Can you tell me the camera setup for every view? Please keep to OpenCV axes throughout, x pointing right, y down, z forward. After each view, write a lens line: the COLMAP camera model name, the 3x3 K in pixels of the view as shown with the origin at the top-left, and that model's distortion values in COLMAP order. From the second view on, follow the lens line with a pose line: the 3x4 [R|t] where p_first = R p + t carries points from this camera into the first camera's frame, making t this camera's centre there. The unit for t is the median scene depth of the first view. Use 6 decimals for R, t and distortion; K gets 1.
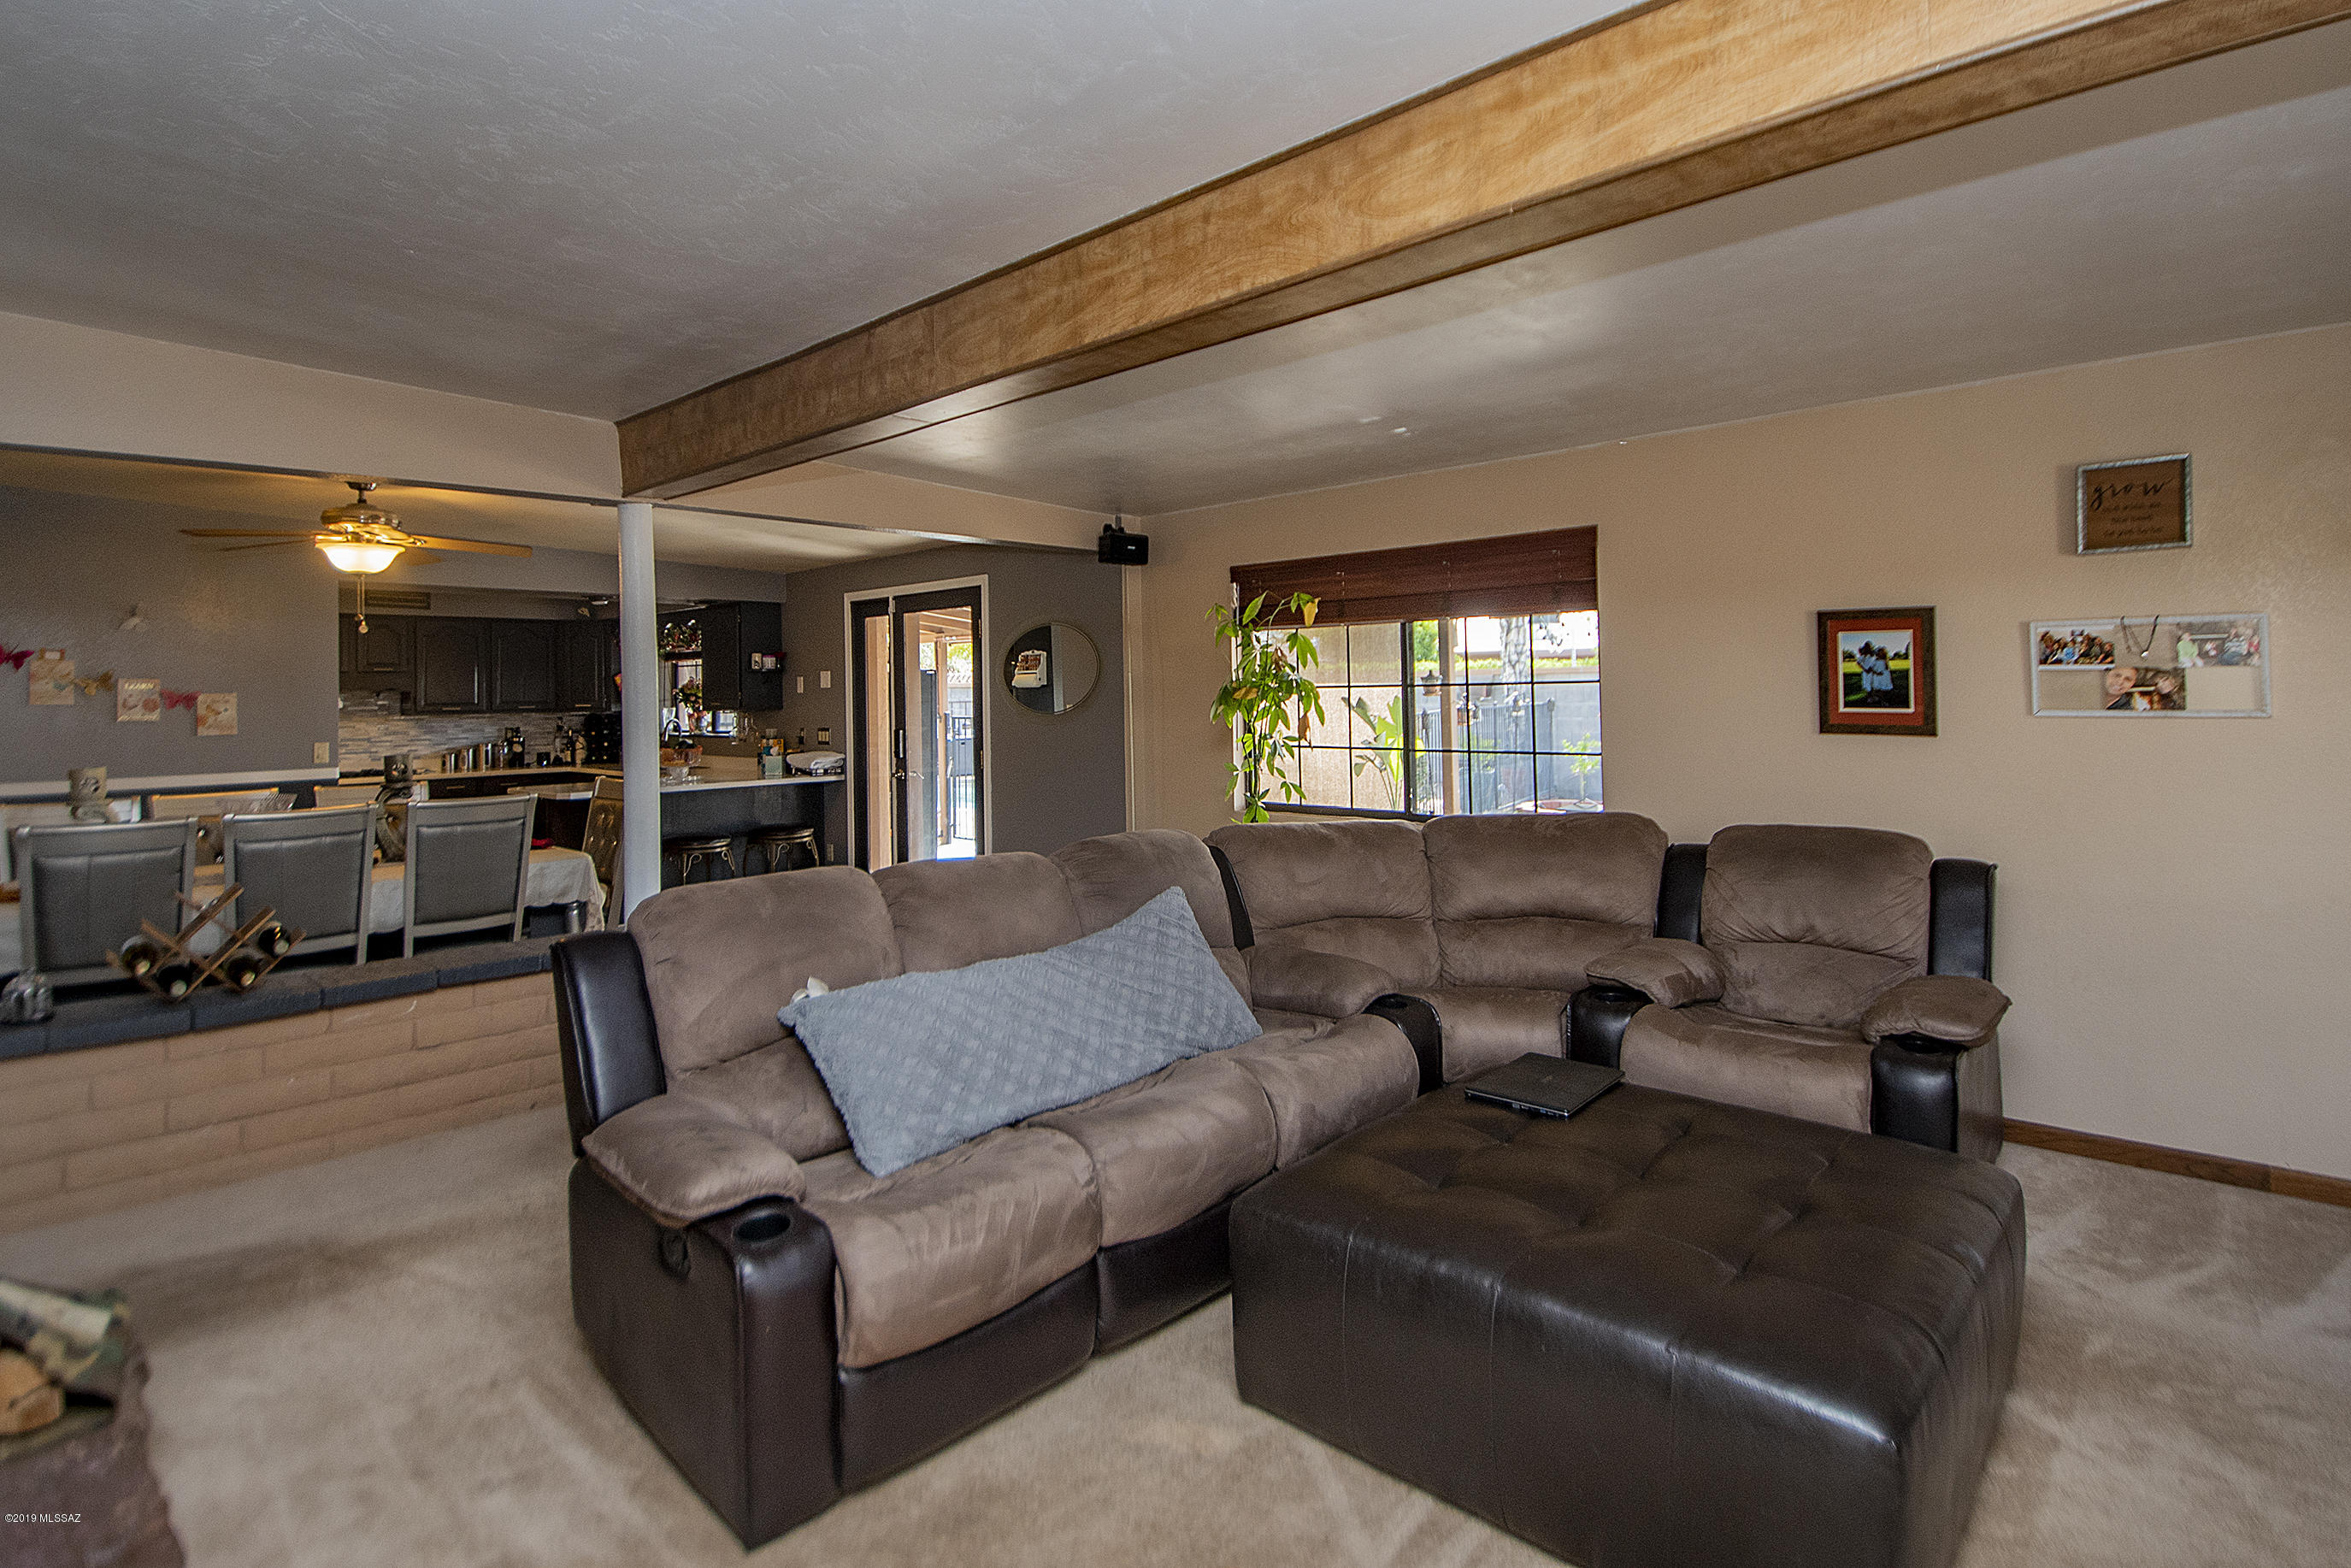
lens RADIAL K [[1204.7, 0, 1173.4], [0, 1204.7, 683.8], [0, 0, 1]] dist [0.000709, -0.000011]
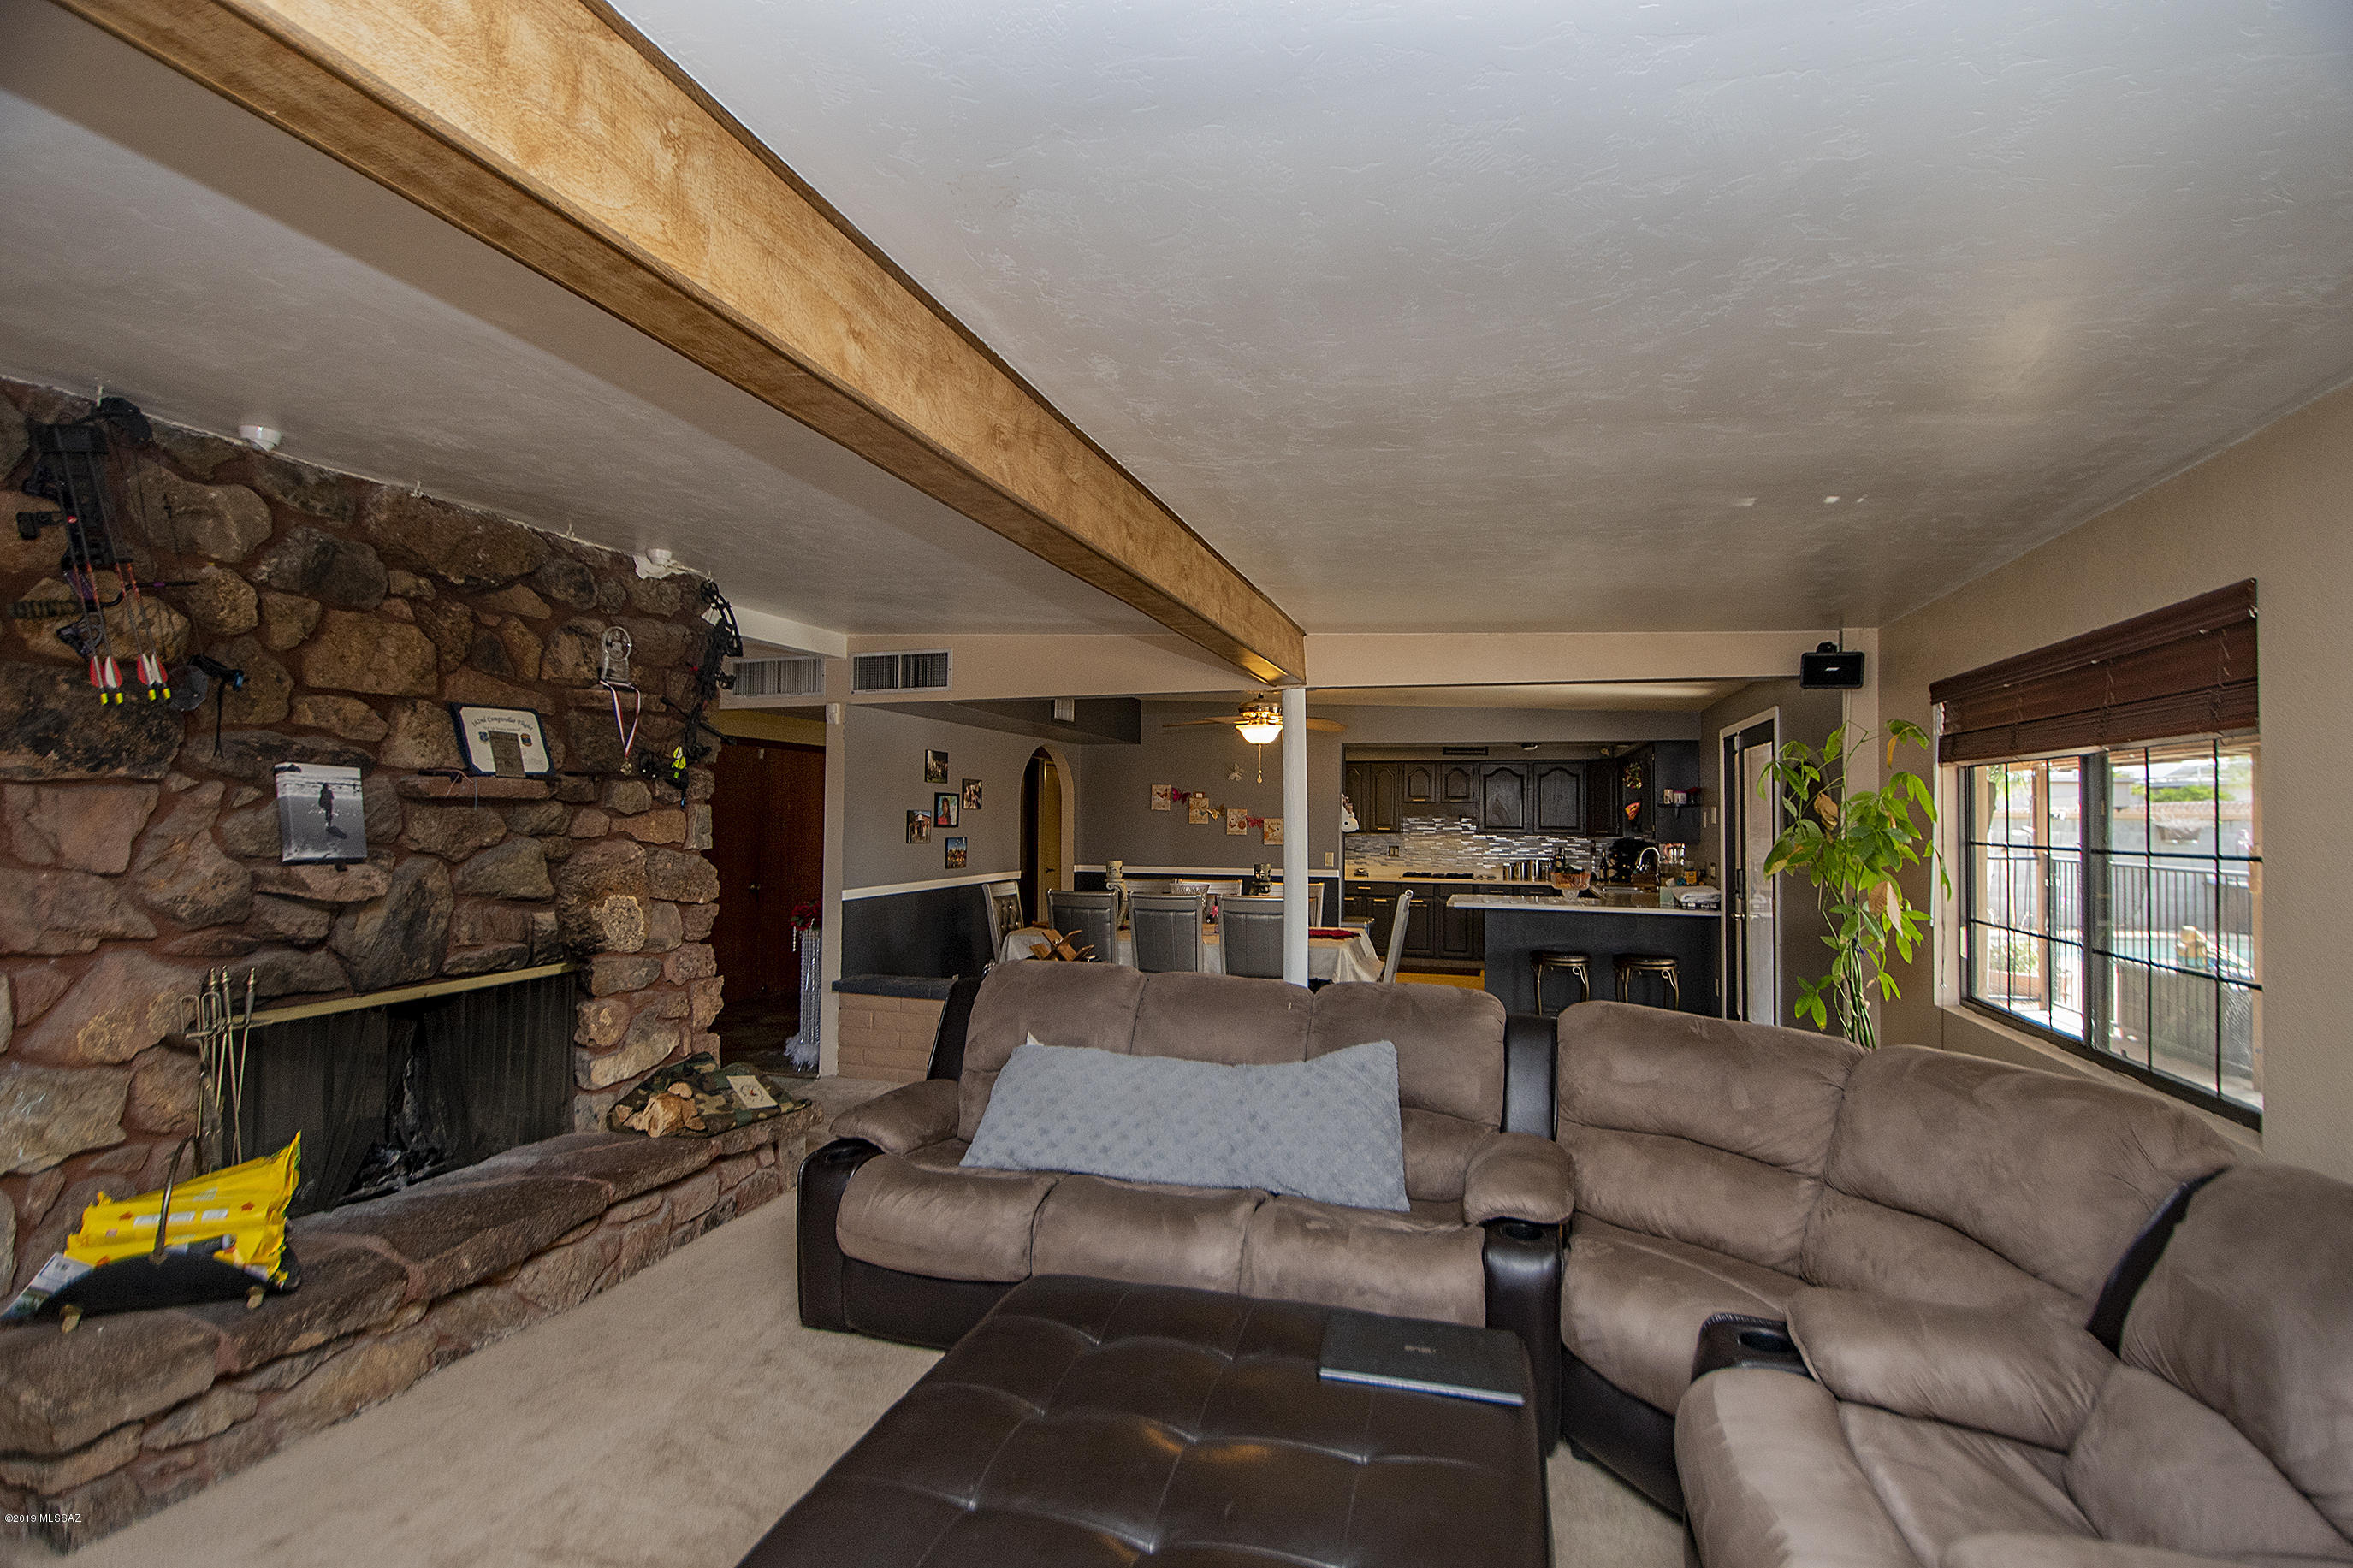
lens RADIAL K [[1088.2, 0, 1176.5], [0, 1088.2, 784.0], [0, 0, 1]] dist [-0.002939, -0.000386]
pose [[0.443835, -0.005832, -0.896090, 0.382699], [-0.009665, 0.999889, -0.011295, -0.017495], [0.896056, 0.013674, 0.443730, 0.222860]]
